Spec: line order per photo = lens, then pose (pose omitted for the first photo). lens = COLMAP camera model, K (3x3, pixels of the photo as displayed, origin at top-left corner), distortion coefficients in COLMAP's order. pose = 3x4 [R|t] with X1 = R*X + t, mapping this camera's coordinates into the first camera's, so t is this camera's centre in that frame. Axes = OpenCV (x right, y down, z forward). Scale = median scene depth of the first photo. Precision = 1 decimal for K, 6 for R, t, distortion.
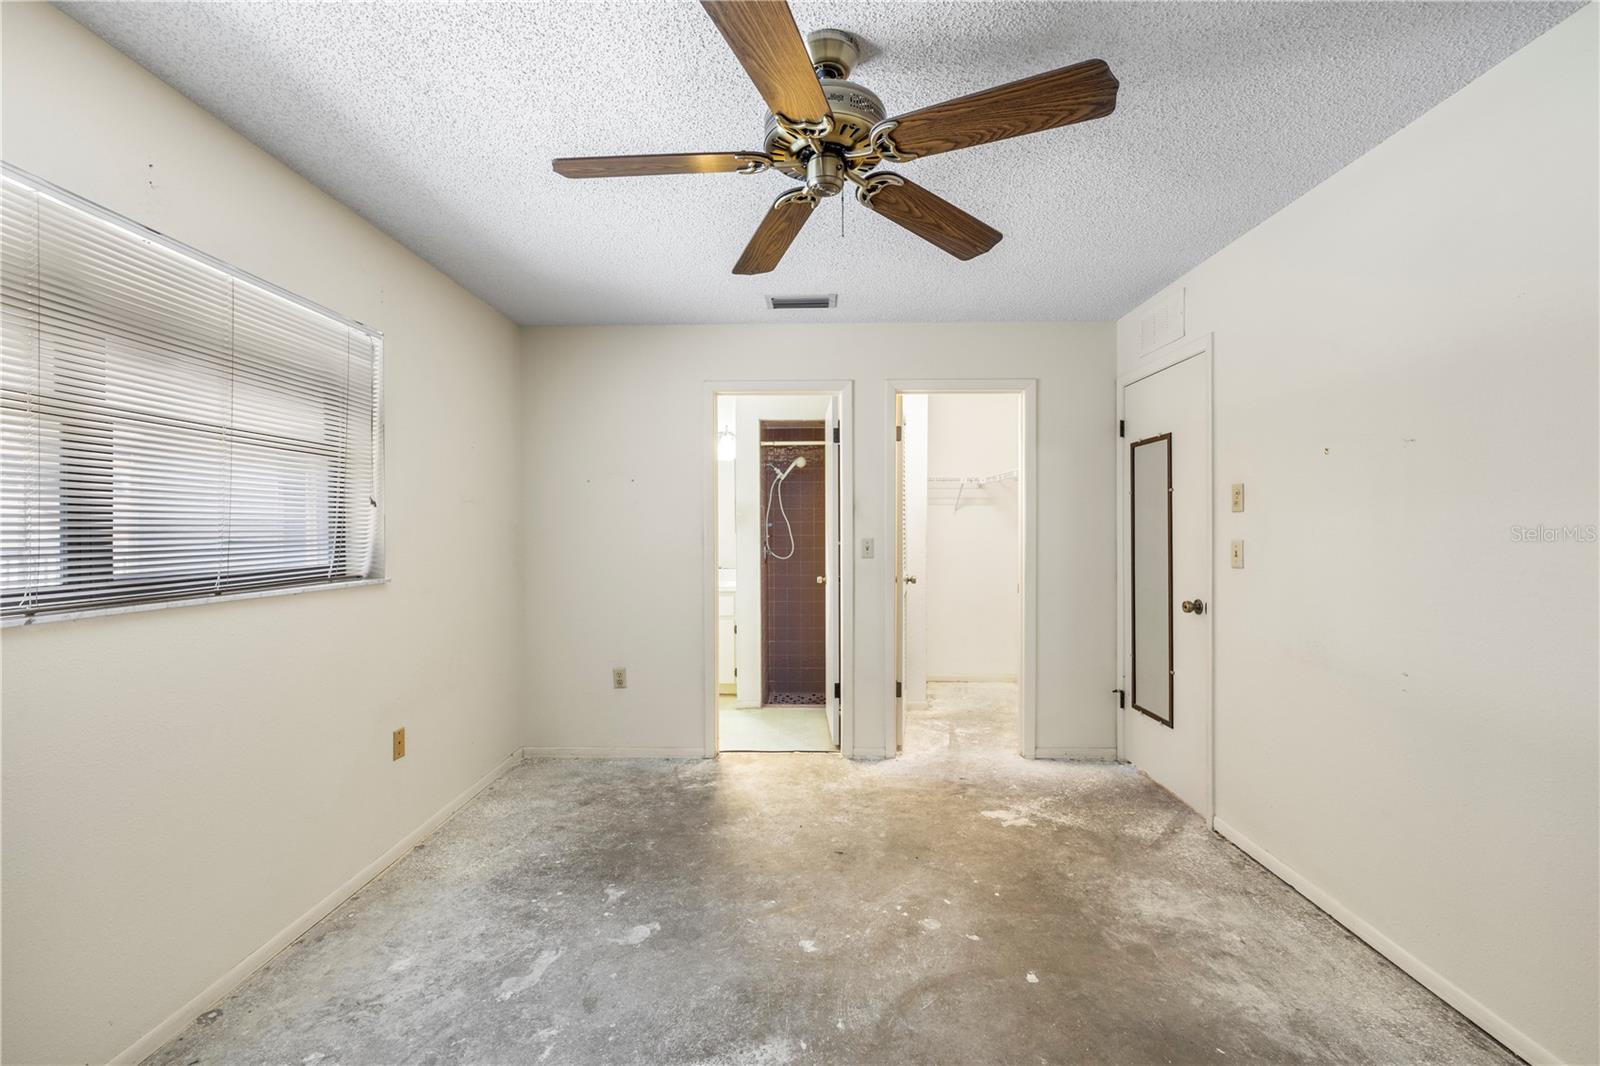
lens RADIAL K [[675.5, 0, 792.8], [0, 675.5, 530.4], [0, 0, 1]] dist [0.000692, 0.000111]
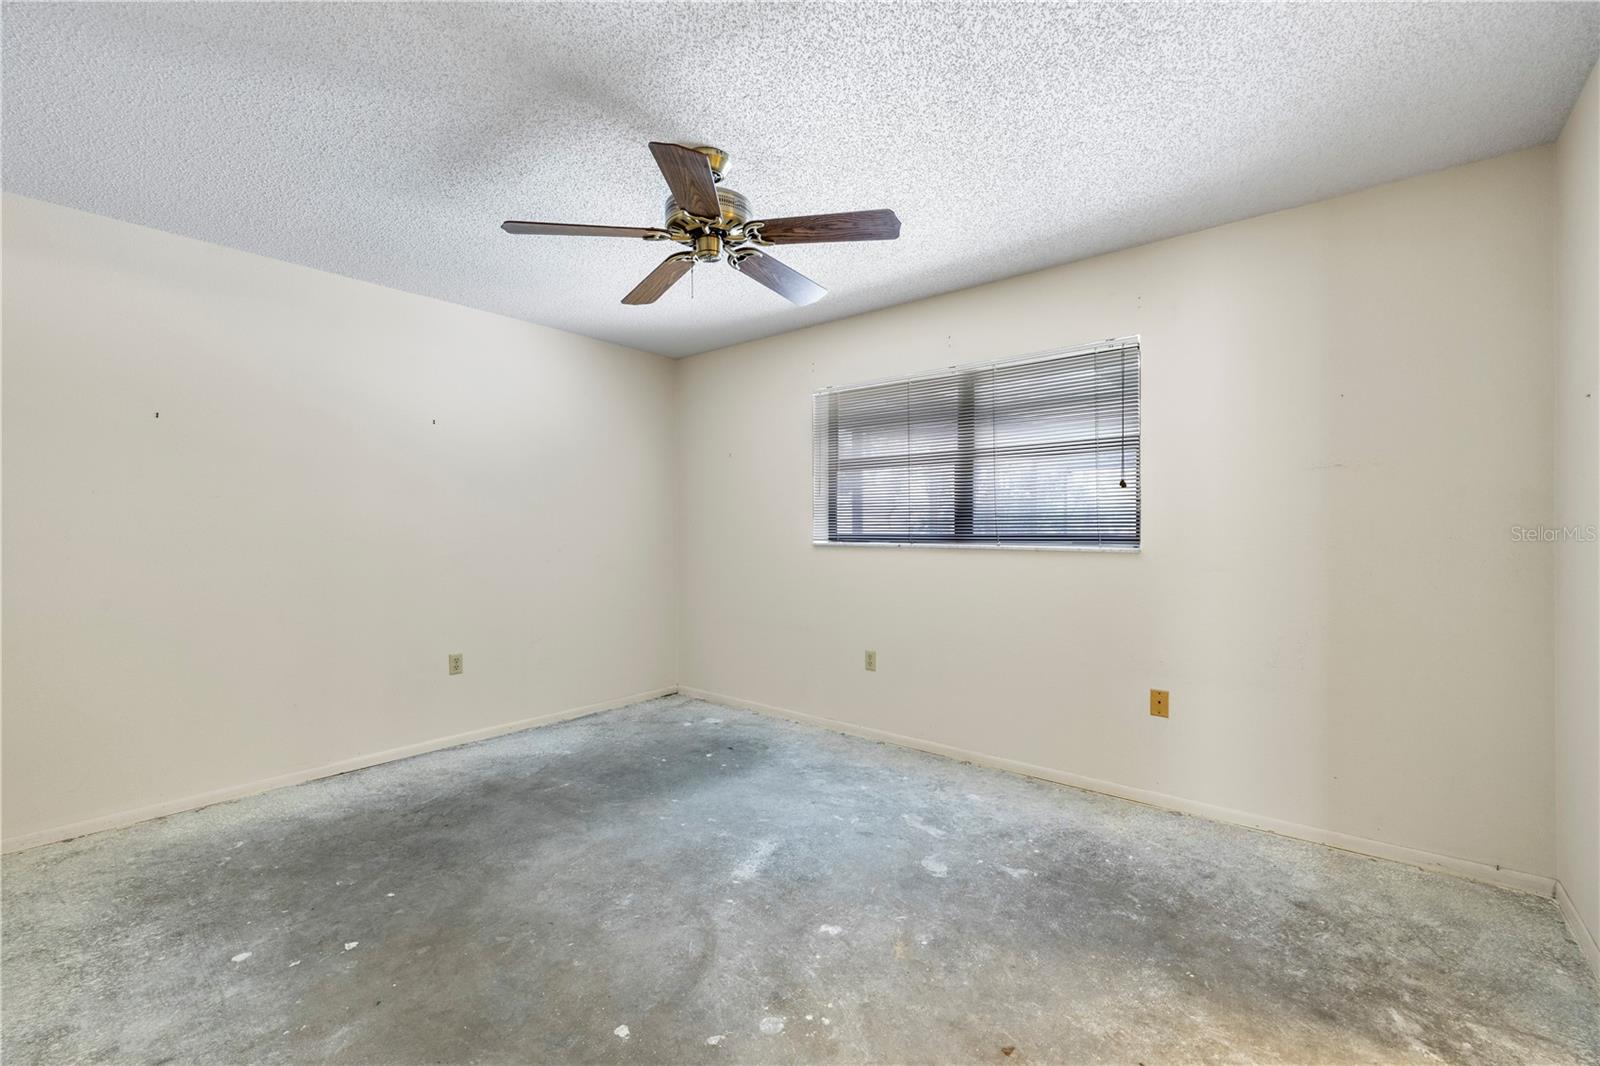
lens RADIAL K [[675.5, 0, 794.6], [0, 675.5, 530.7], [0, 0, 1]] dist [0.000692, 0.000111]
pose [[-0.619738, 0.006339, -0.784783, 0.721033], [0.001692, 0.999976, 0.006741, 0.036611], [0.784807, 0.002849, -0.619734, 1.391377]]
